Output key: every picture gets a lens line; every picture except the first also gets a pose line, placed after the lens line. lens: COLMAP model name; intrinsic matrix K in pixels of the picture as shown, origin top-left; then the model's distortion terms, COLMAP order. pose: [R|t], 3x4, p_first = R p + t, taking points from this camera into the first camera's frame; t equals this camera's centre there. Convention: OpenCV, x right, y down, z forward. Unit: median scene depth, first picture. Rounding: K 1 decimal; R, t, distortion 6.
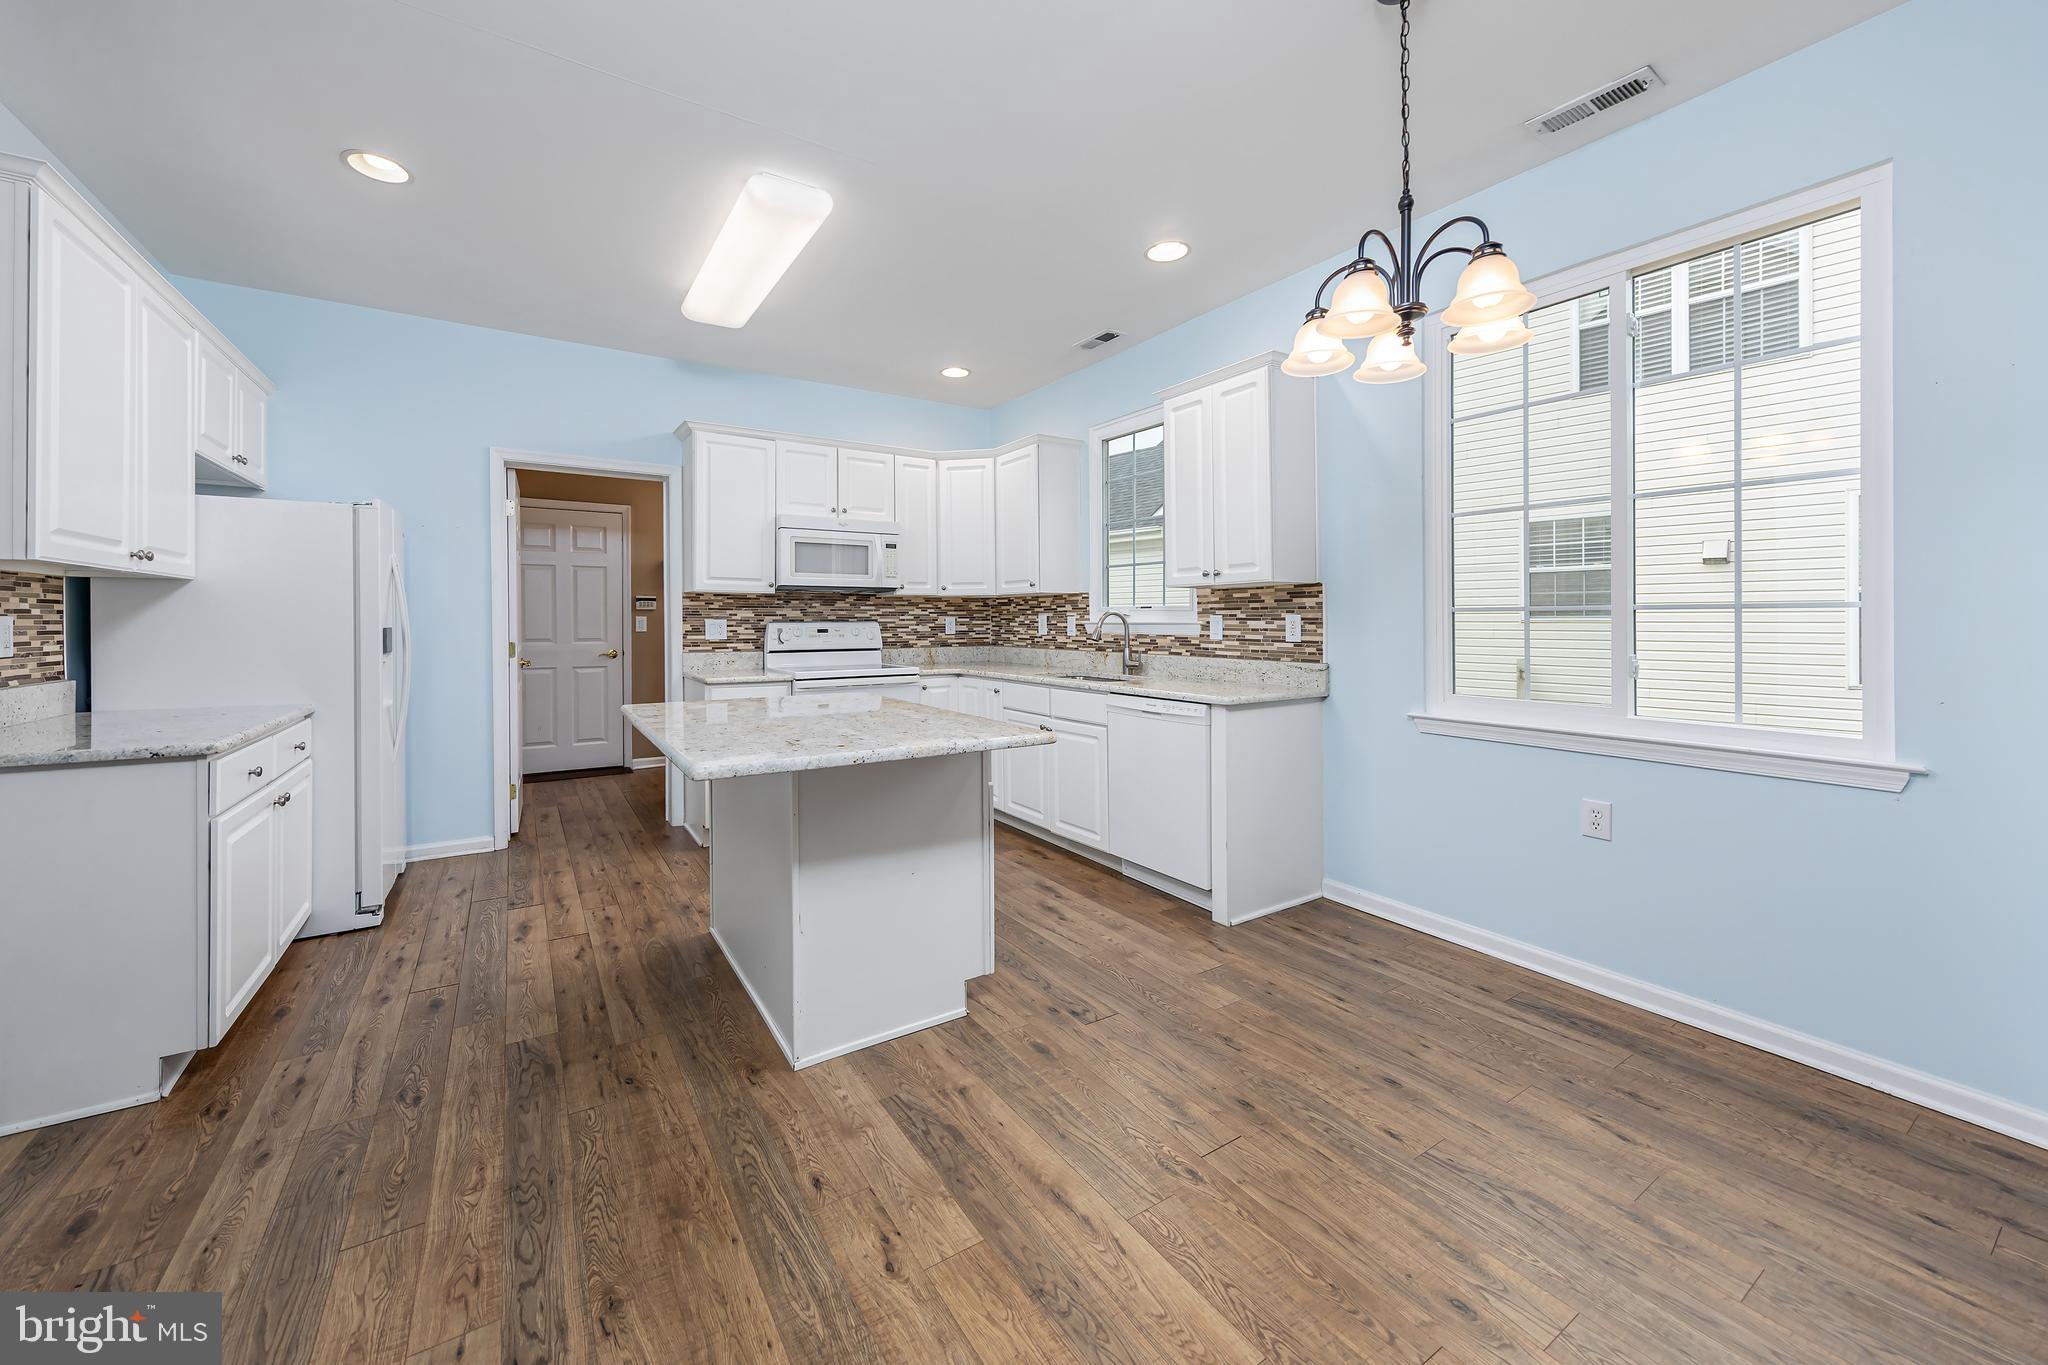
lens RADIAL K [[737.6, 0, 1067.9], [0, 737.6, 635.4], [0, 0, 1]] dist [0.006023, -0.001120]
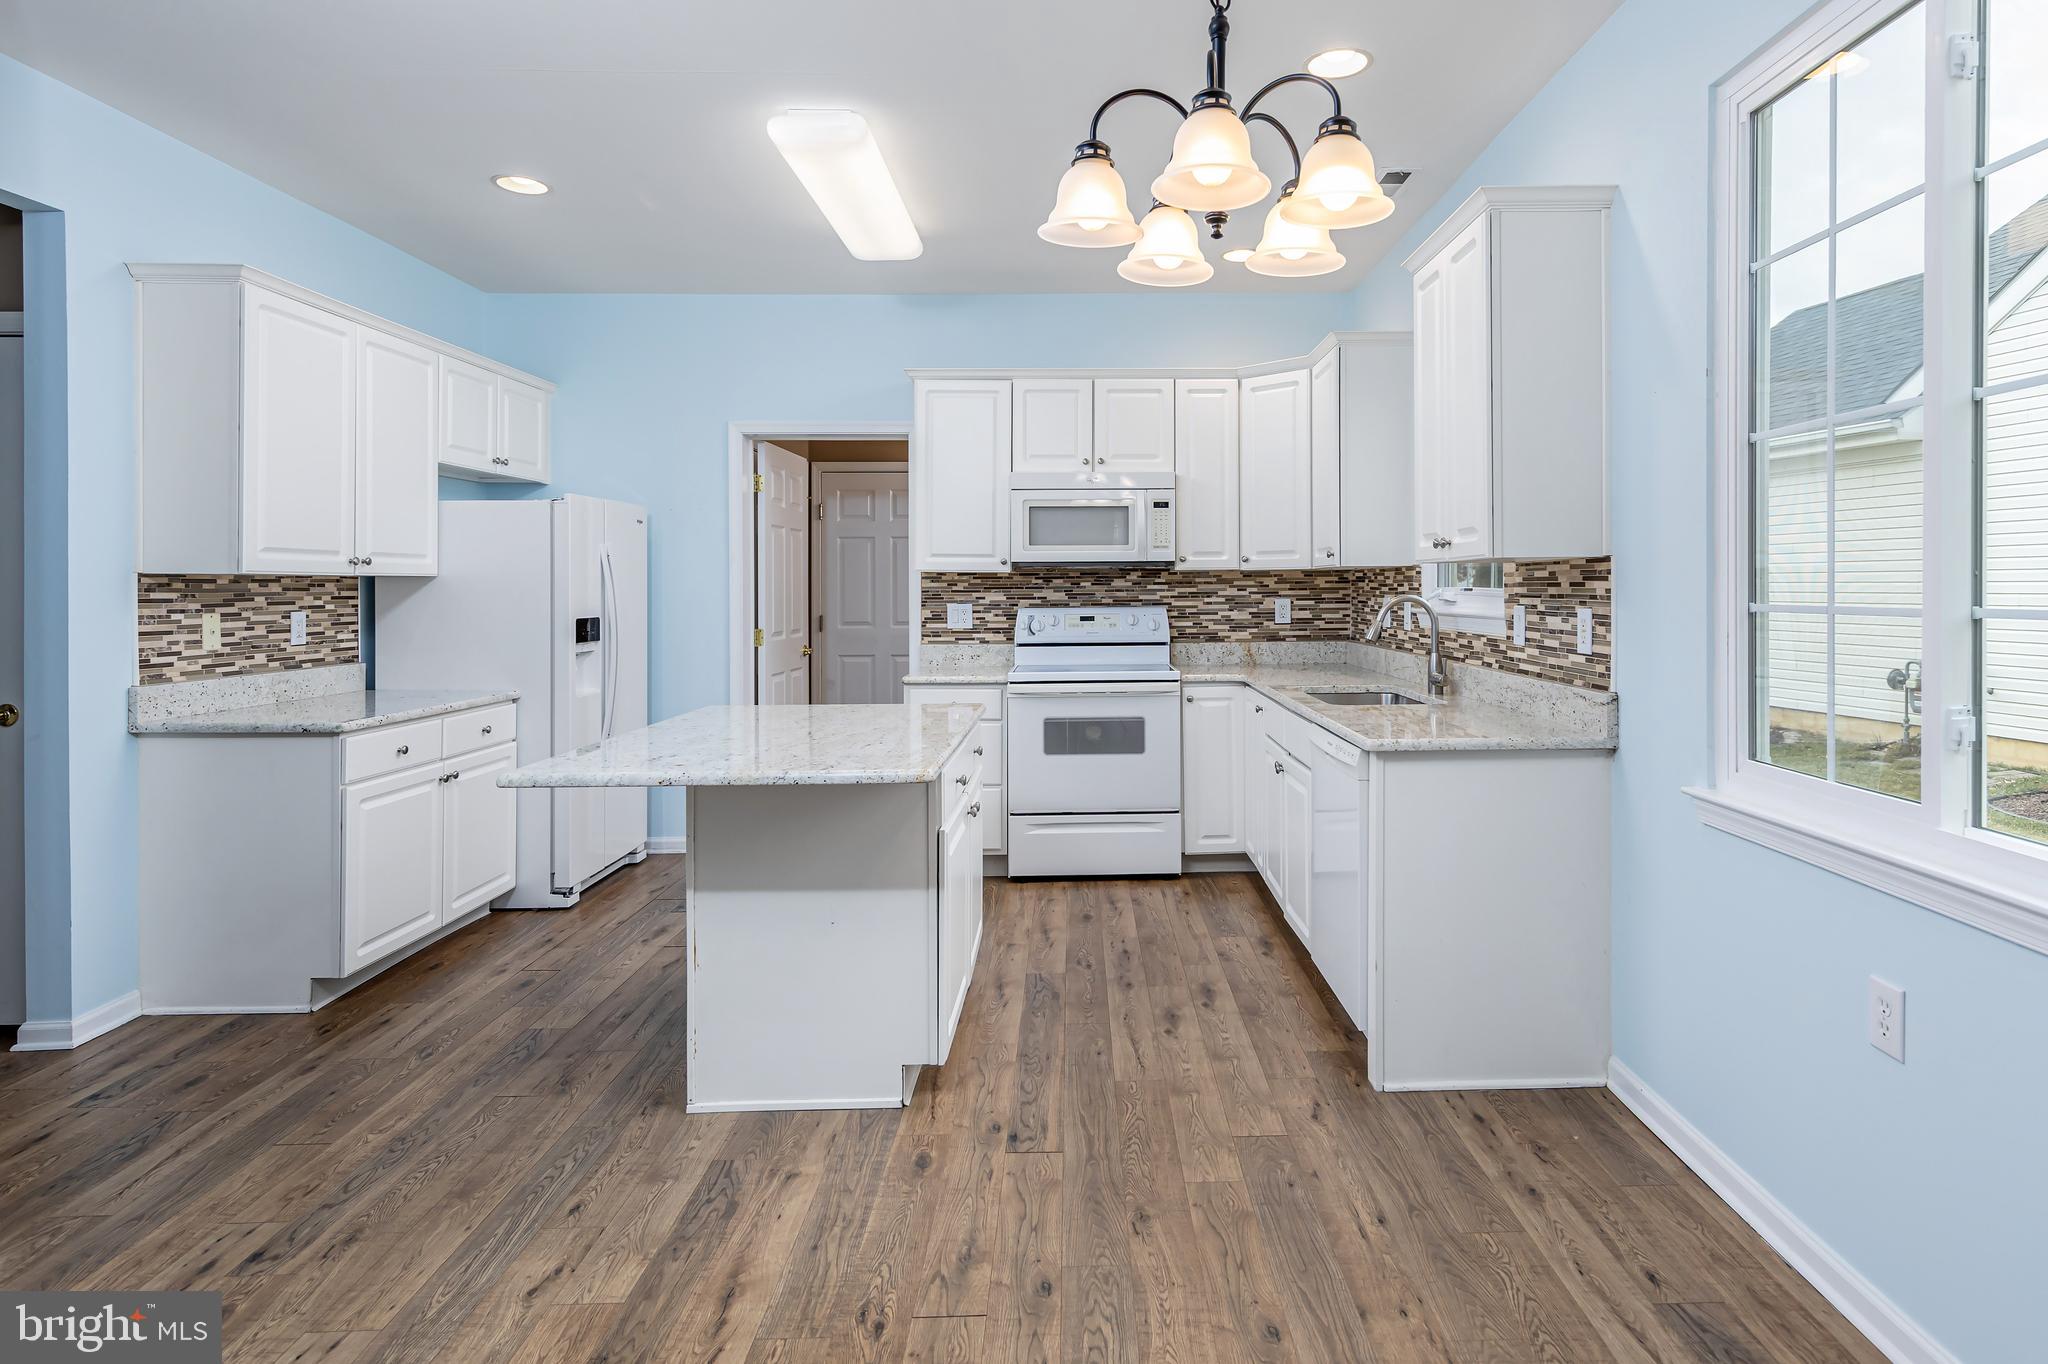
lens RADIAL K [[1126.9, 0, 1171.7], [0, 1126.9, 614.0], [0, 0, 1]] dist [0.008176, 0.001161]
pose [[0.869826, 0.009448, -0.493268, 0.450686], [-0.007904, 0.999955, 0.005214, -0.024935], [0.493295, -0.000636, 0.869862, 0.037349]]
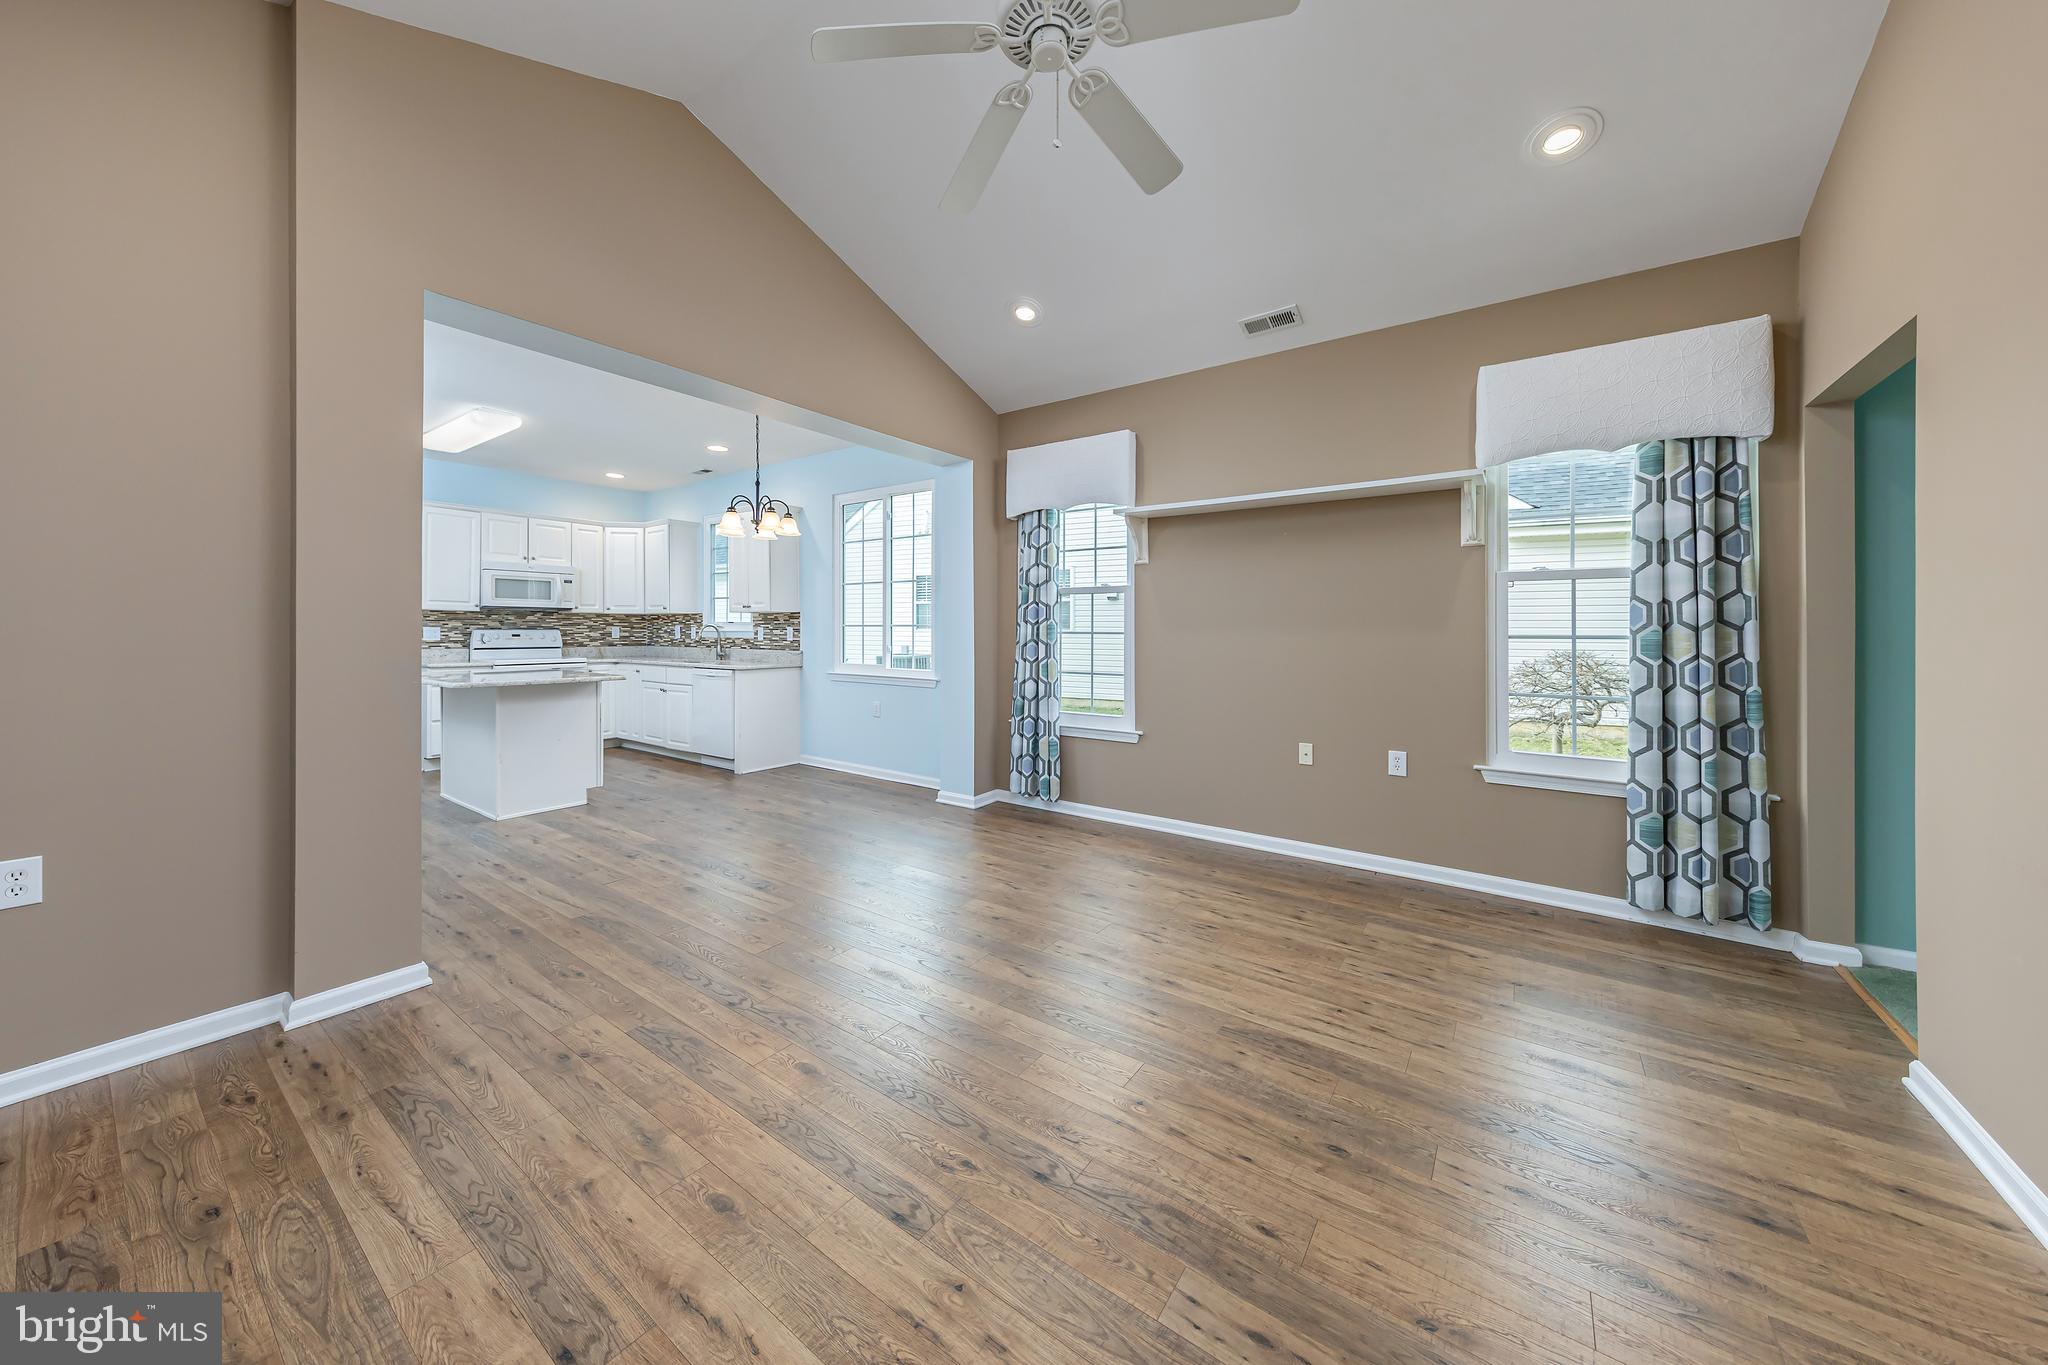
lens RADIAL K [[600.5, 0, 976.4], [0, 600.5, 631.7], [0, 0, 1]] dist [0.004001, 0.000029]
pose [[0.948896, 0.004928, 0.315552, 0.261743], [0.000833, 0.999835, -0.018119, 0.013959], [-0.315589, 0.017456, 0.948735, -0.707456]]
